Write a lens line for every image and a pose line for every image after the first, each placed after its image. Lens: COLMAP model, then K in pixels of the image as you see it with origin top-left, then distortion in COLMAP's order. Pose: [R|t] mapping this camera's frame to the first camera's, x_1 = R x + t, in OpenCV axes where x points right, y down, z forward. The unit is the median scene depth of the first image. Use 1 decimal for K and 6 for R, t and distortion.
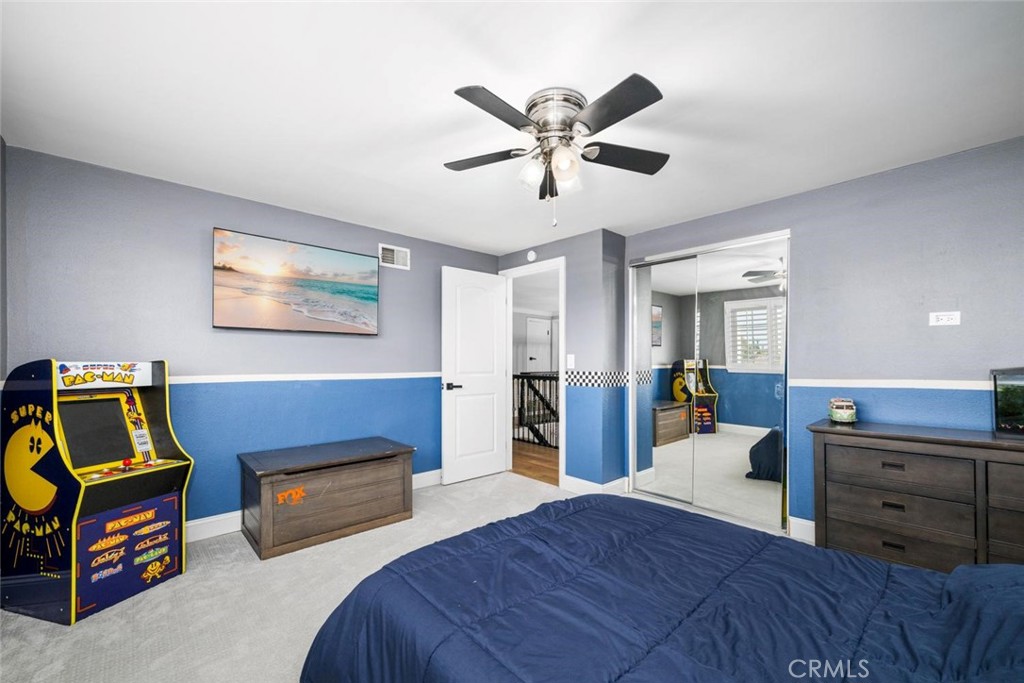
lens RADIAL K [[412.4, 0, 511.5], [0, 412.4, 364.3], [0, 0, 1]] dist [-0.000099, -0.000174]
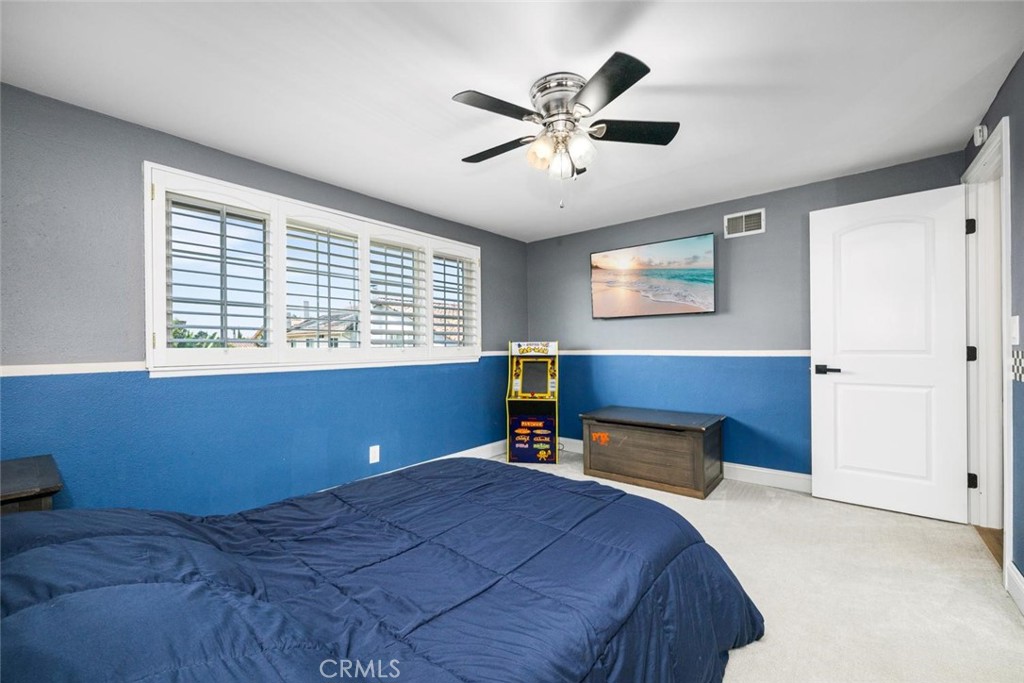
lens RADIAL K [[420.4, 0, 512.4], [0, 420.4, 351.9], [0, 0, 1]] dist [-0.000495, -0.000158]
pose [[0.138745, 0.015130, -0.990213, 0.915857], [0.009120, 0.999821, 0.016554, 0.006353], [0.990286, -0.011328, 0.138582, 0.577716]]
